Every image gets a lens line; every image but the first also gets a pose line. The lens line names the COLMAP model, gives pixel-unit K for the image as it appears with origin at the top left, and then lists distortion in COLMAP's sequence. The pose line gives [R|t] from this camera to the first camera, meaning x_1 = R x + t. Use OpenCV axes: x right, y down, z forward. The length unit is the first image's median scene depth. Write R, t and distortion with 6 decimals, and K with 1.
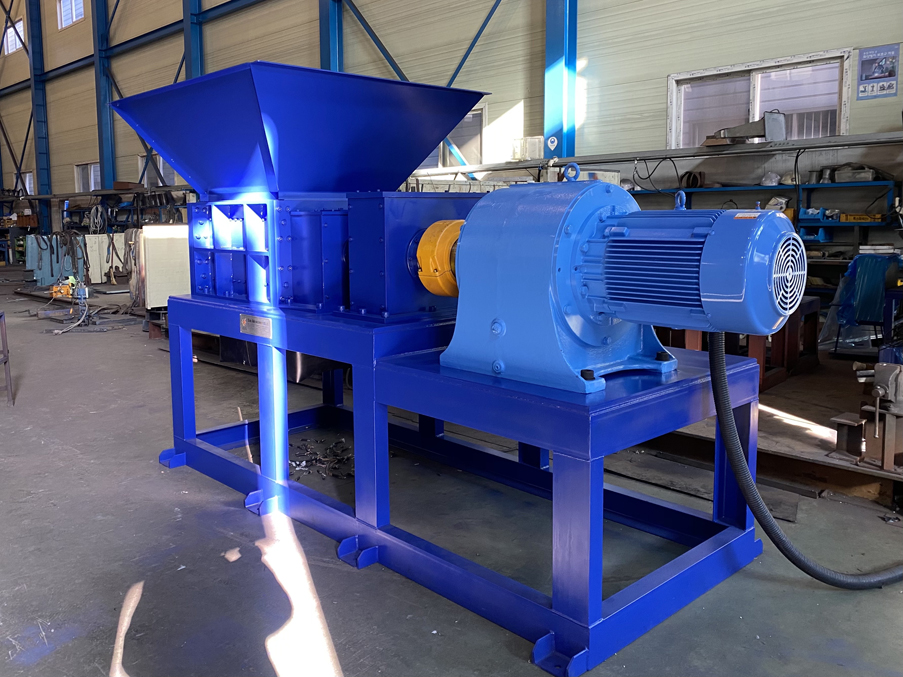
lens RADIAL K [[765.6, 0, 445.9], [0, 765.6, 301.7], [0, 0, 1]] dist [0.016057, -0.000537]
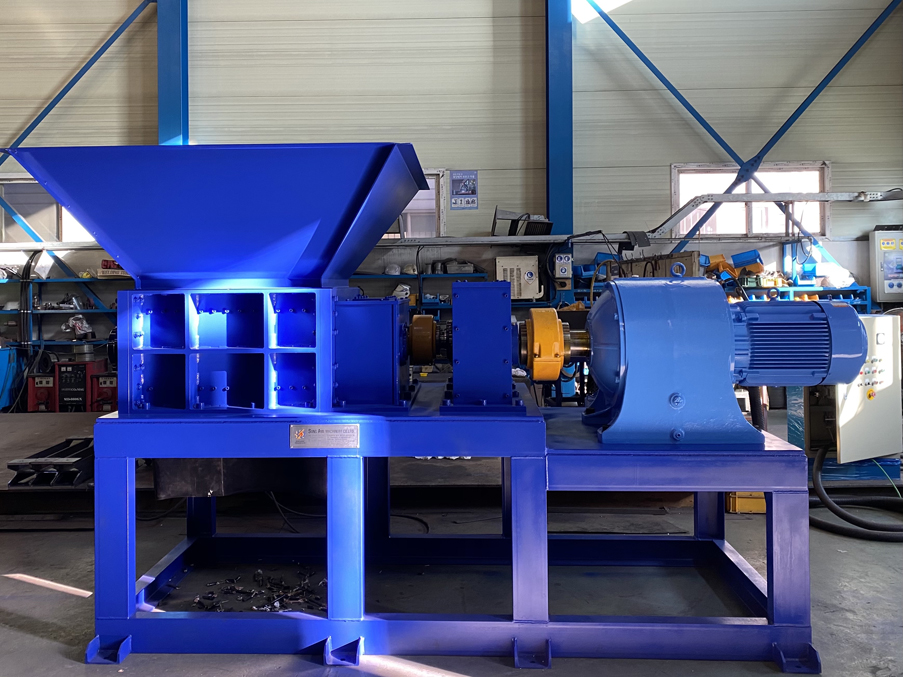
lens RADIAL K [[759.1, 0, 449.5], [0, 759.1, 282.2], [0, 0, 1]] dist [0.085567, -0.152978]
pose [[0.714230, 0.010888, 0.699826, -0.345015], [0.081327, 0.991815, -0.098431, -0.020038], [-0.695170, 0.127218, 0.707499, 0.132030]]
